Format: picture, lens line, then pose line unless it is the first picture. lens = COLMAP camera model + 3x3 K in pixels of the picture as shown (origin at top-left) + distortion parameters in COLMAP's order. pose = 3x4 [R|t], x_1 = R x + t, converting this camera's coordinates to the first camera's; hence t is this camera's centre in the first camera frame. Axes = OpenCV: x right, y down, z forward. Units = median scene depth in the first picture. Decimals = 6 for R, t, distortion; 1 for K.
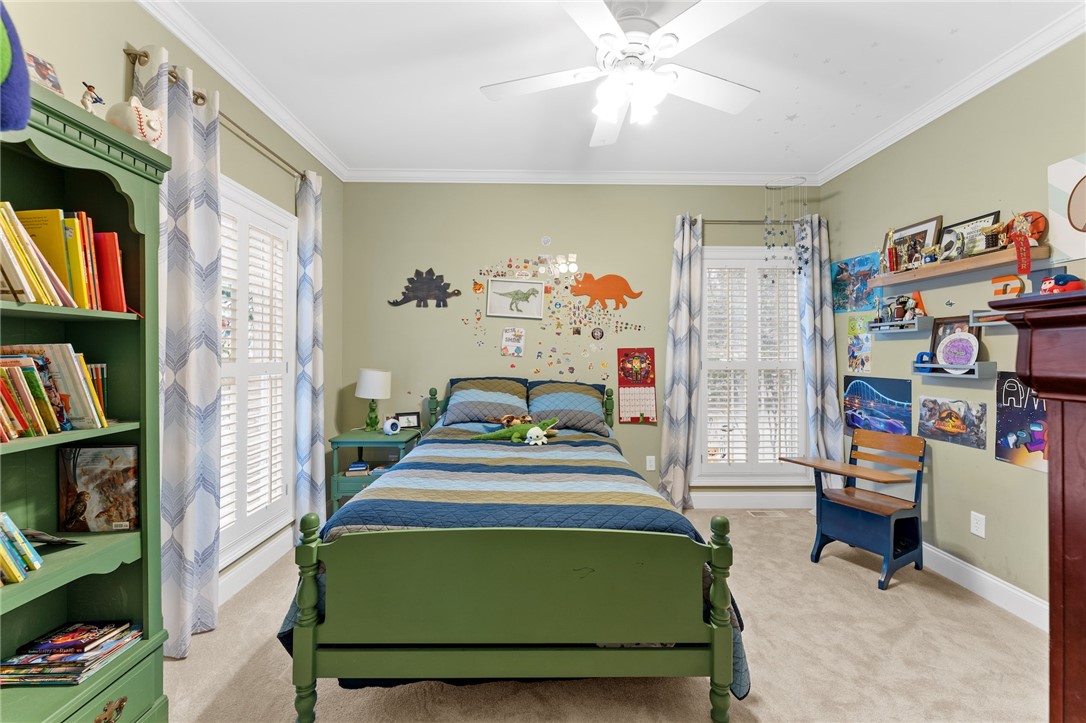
lens RADIAL K [[436.5, 0, 541.2], [0, 436.5, 351.1], [0, 0, 1]] dist [0.002678, 0.000086]
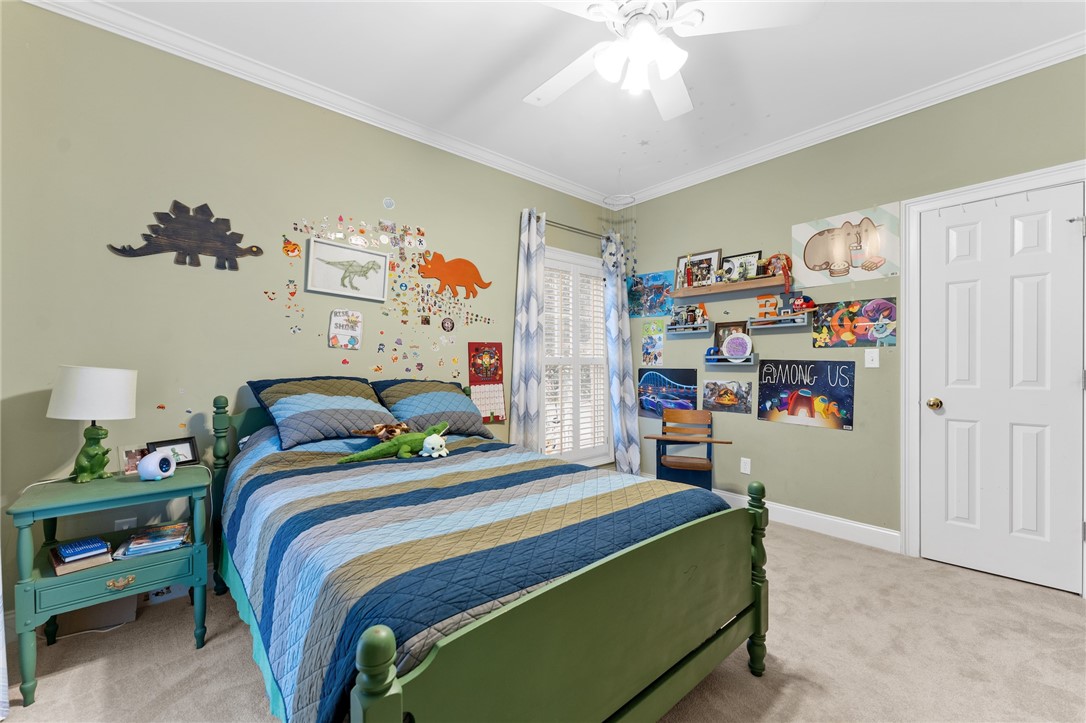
lens RADIAL K [[436.5, 0, 542.5], [0, 436.5, 366.3], [0, 0, 1]] dist [0.002678, 0.000086]
pose [[0.764827, -0.006953, 0.644199, -0.325562], [-0.002074, 0.999910, 0.013254, 0.035330], [-0.644233, -0.011474, 0.764743, 0.241532]]
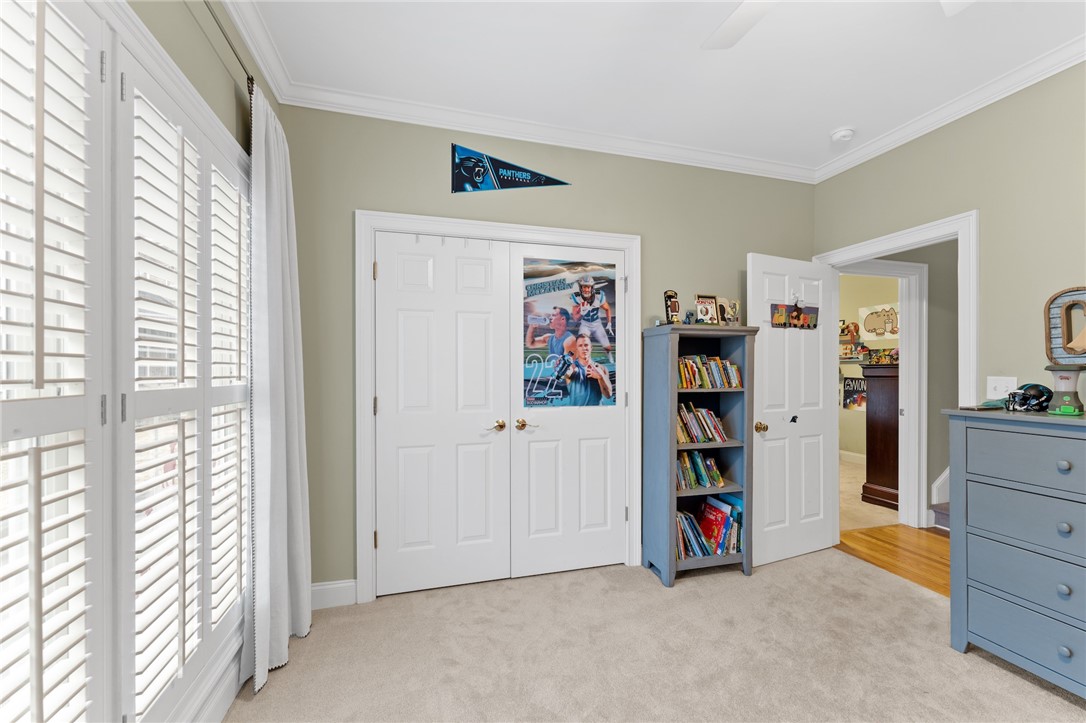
lens RADIAL K [[436.5, 0, 541.7], [0, 436.5, 370.6], [0, 0, 1]] dist [0.002678, 0.000086]
pose [[0.966788, -0.001873, 0.255575, -1.075664], [0.000312, 0.999981, 0.006150, -0.009775], [-0.255581, -0.005866, 0.966770, -0.843653]]
